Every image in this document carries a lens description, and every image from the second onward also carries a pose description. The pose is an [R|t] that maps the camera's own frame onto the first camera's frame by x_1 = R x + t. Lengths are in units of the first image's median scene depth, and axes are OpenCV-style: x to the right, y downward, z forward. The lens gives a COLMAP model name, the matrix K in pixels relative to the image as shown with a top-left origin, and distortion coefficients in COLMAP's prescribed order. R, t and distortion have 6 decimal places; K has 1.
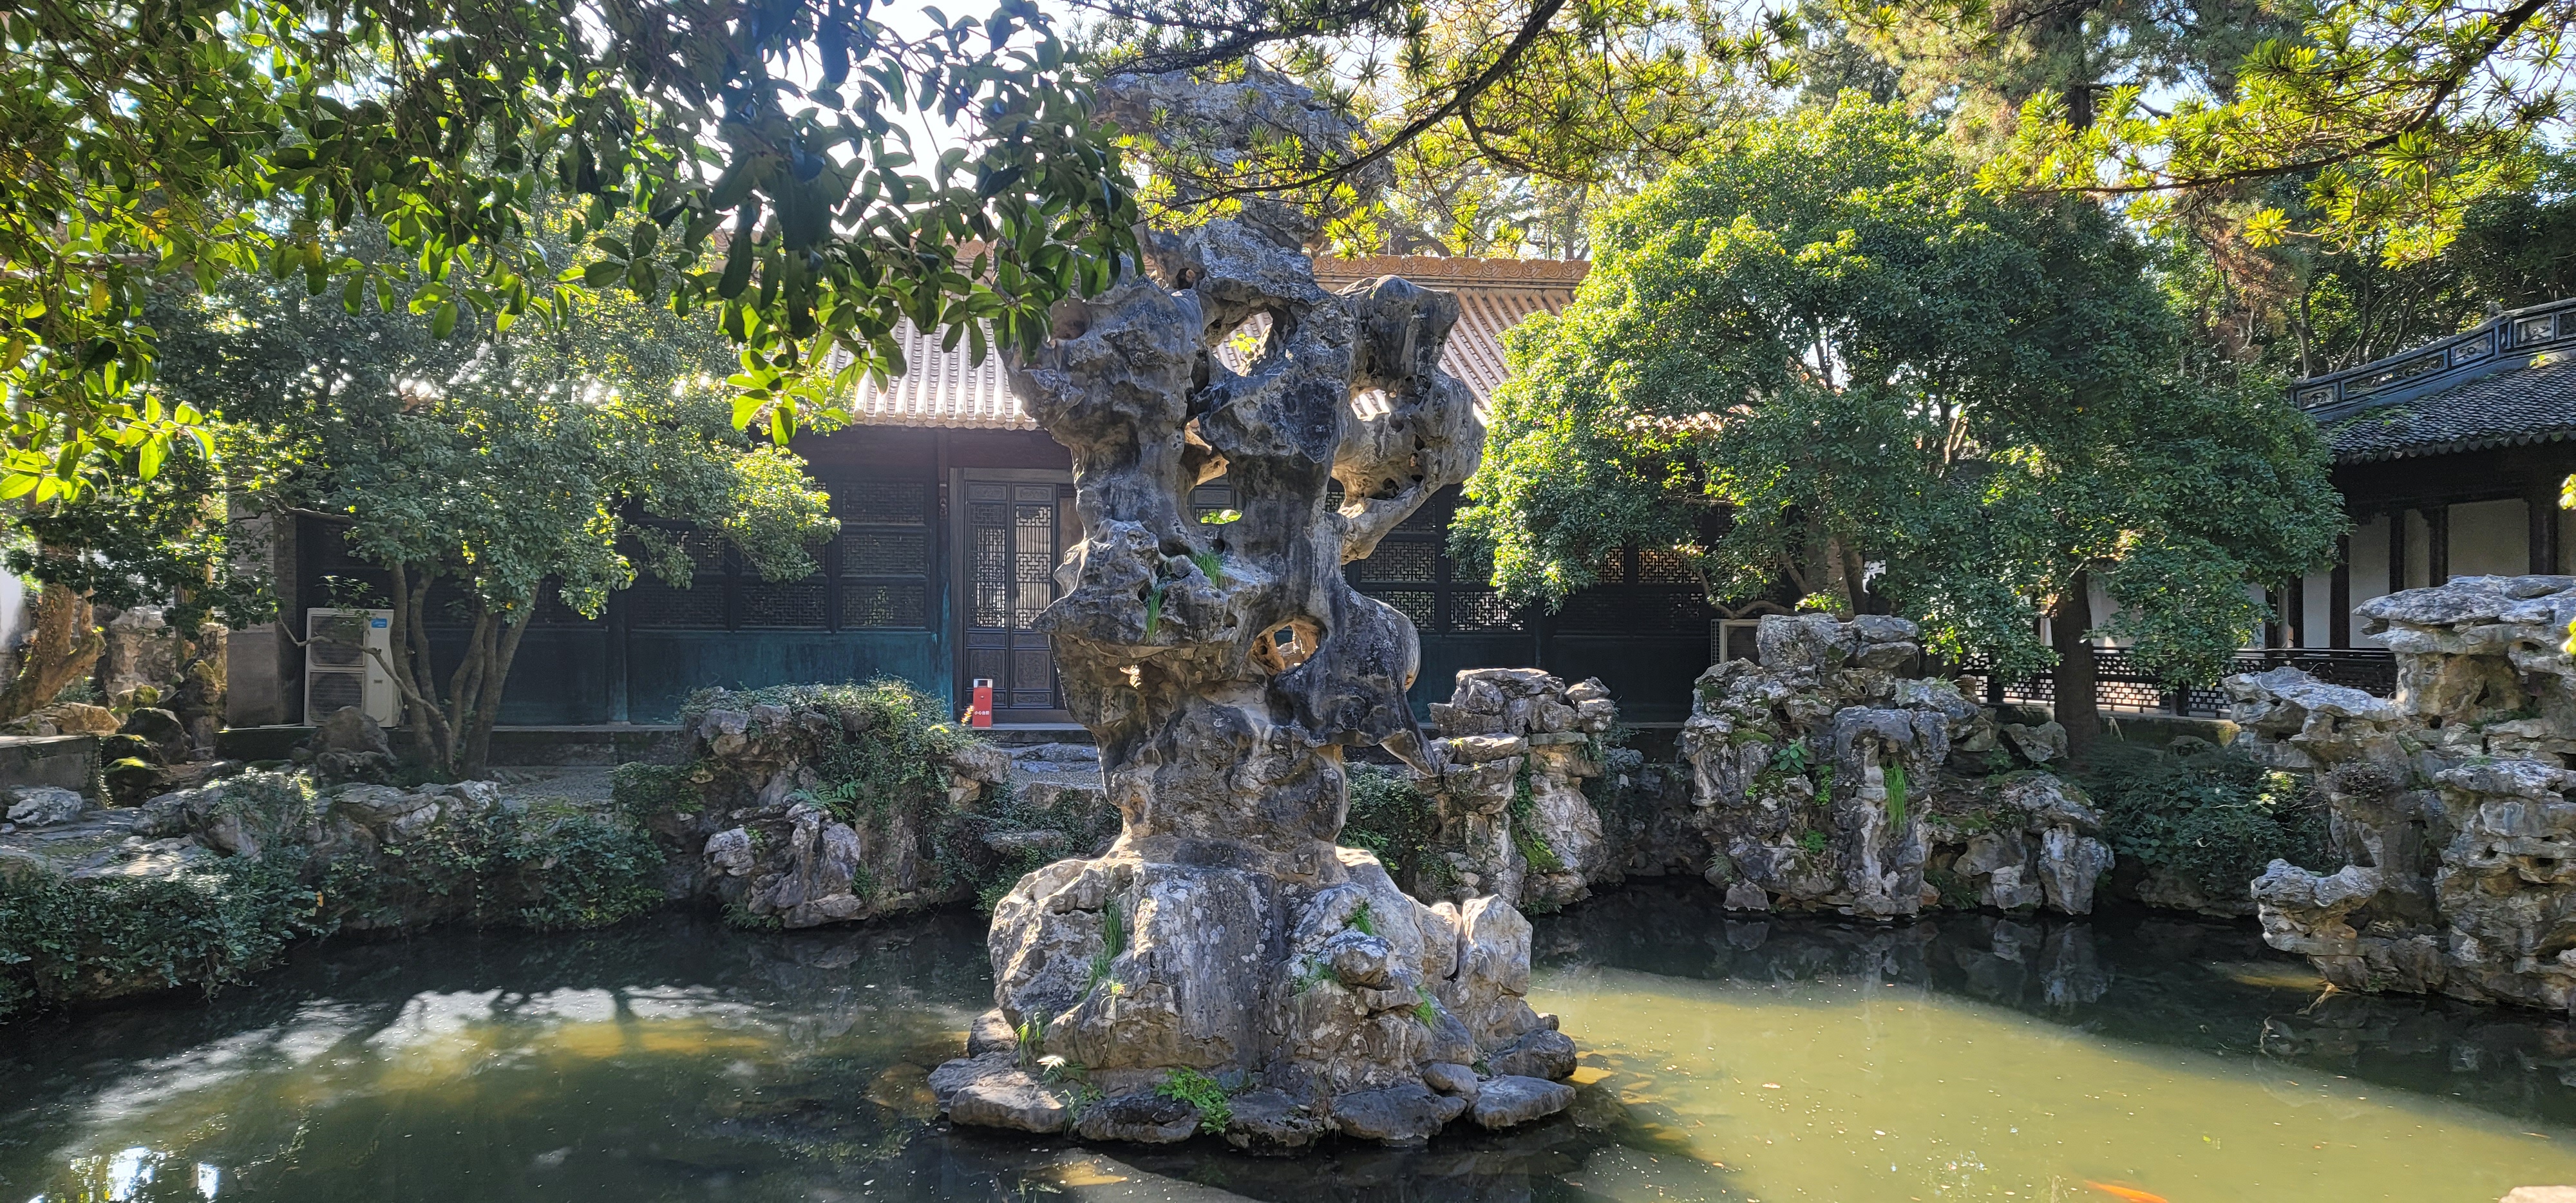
lens RADIAL K [[1852.7, 0, 1288.0], [0, 1852.7, 601.5], [0, 0, 1]] dist [0.142497, -0.132008]
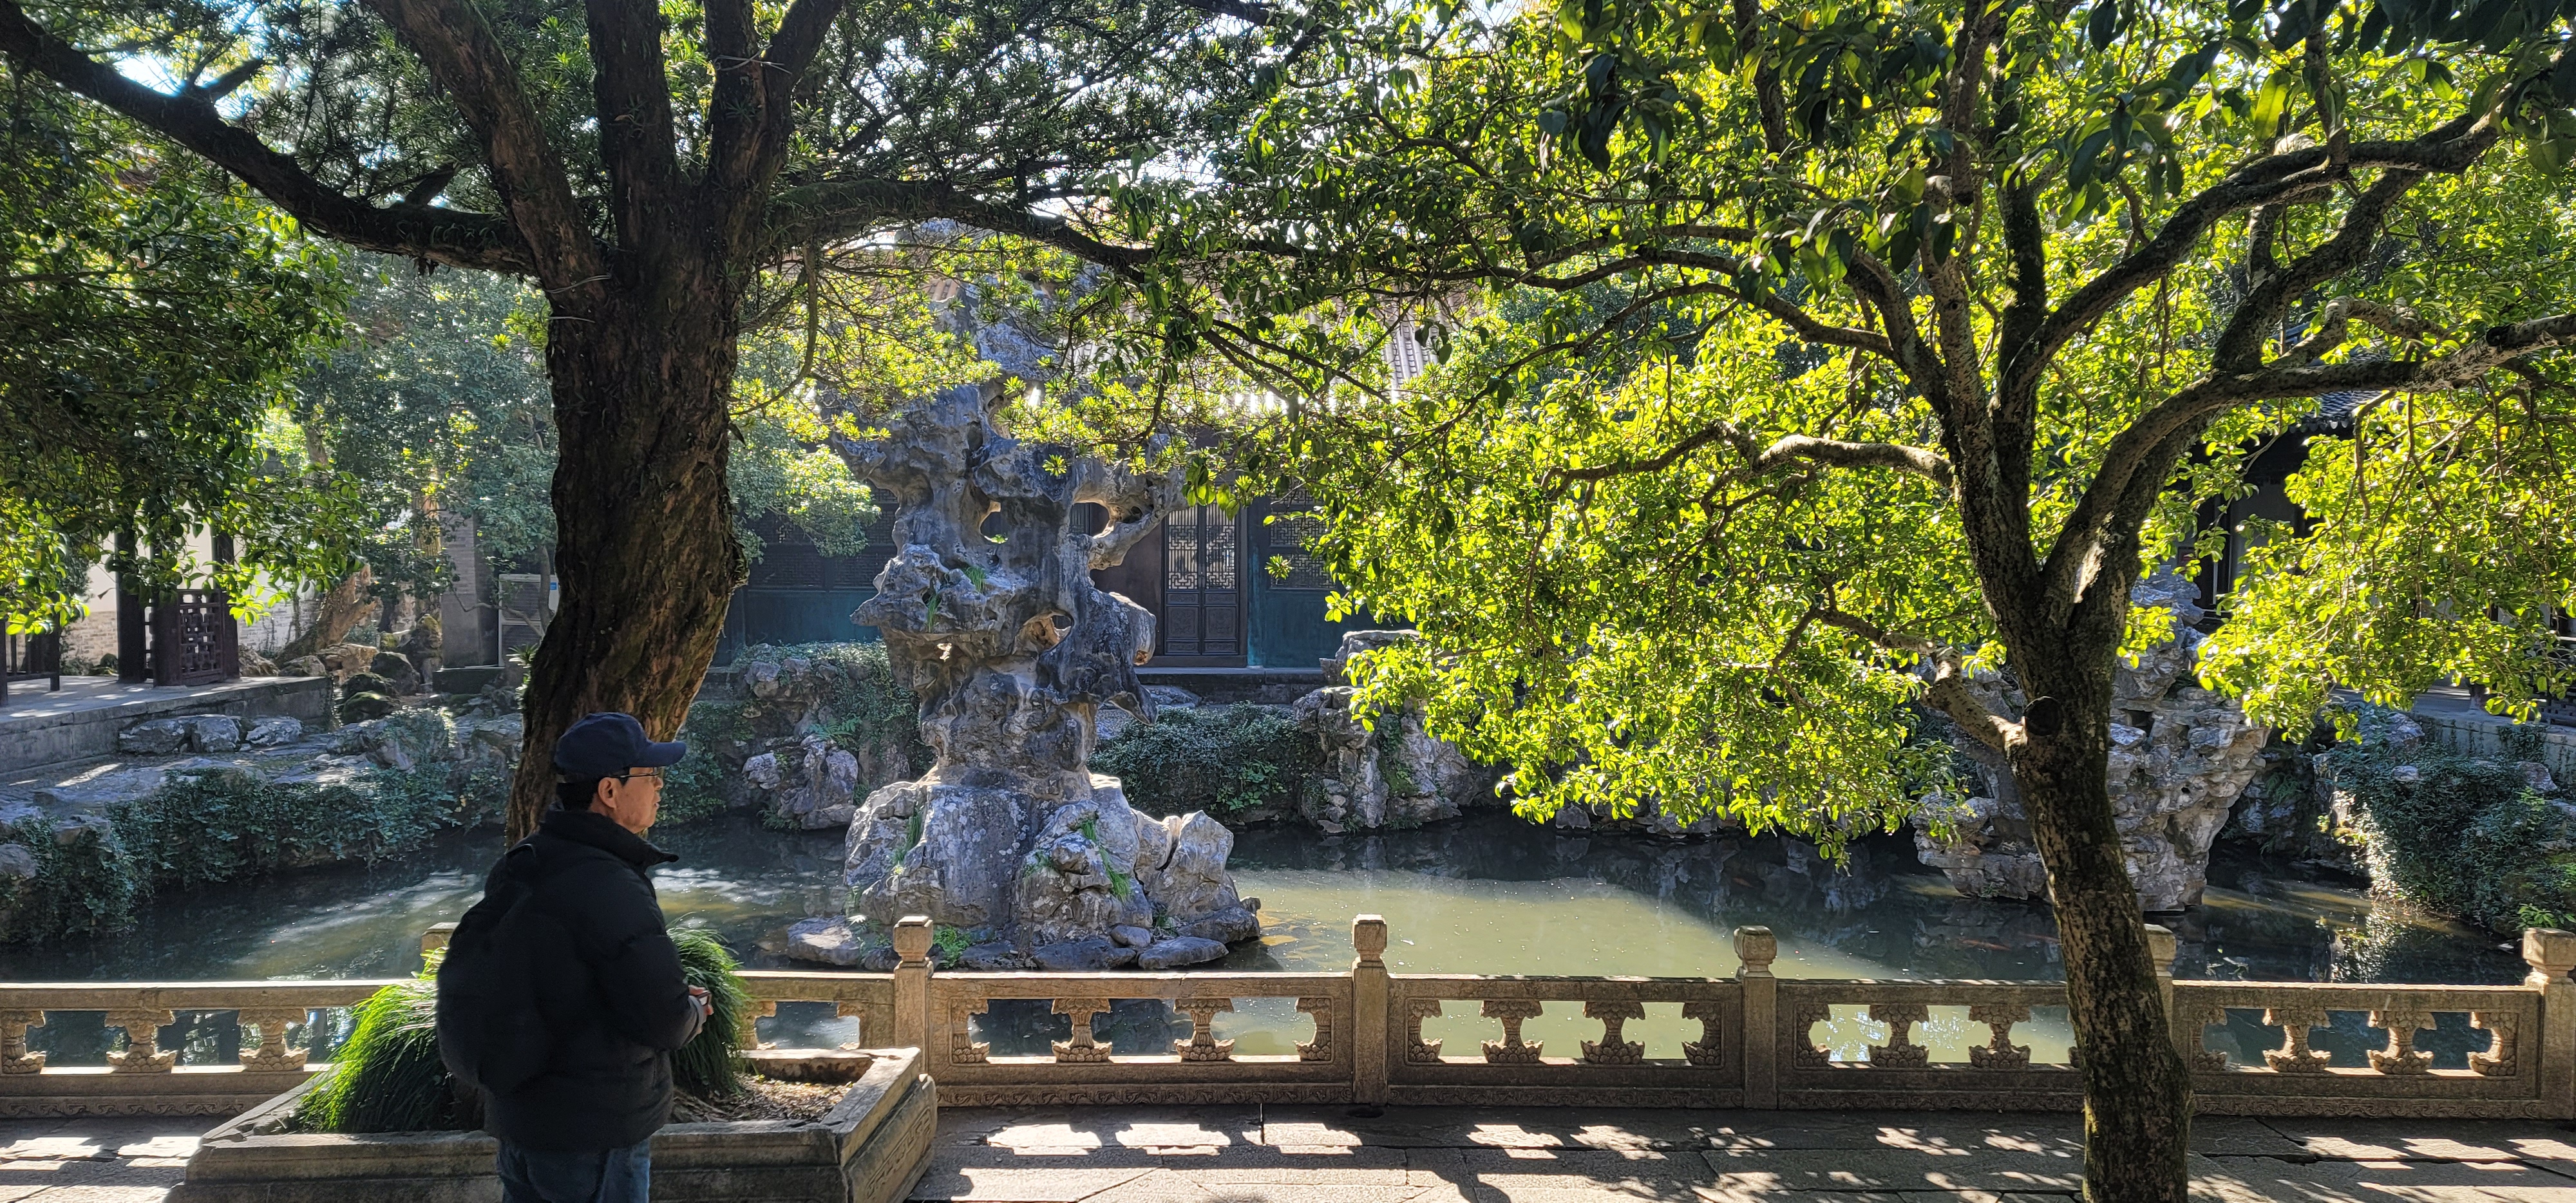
lens RADIAL K [[1852.7, 0, 1288.0], [0, 1852.7, 601.5], [0, 0, 1]] dist [0.142497, -0.132008]
pose [[0.989334, 0.000141, -0.145665, 0.330327], [0.005898, 0.999141, 0.041026, -0.047102], [0.145545, -0.041448, 0.988483, -0.304176]]
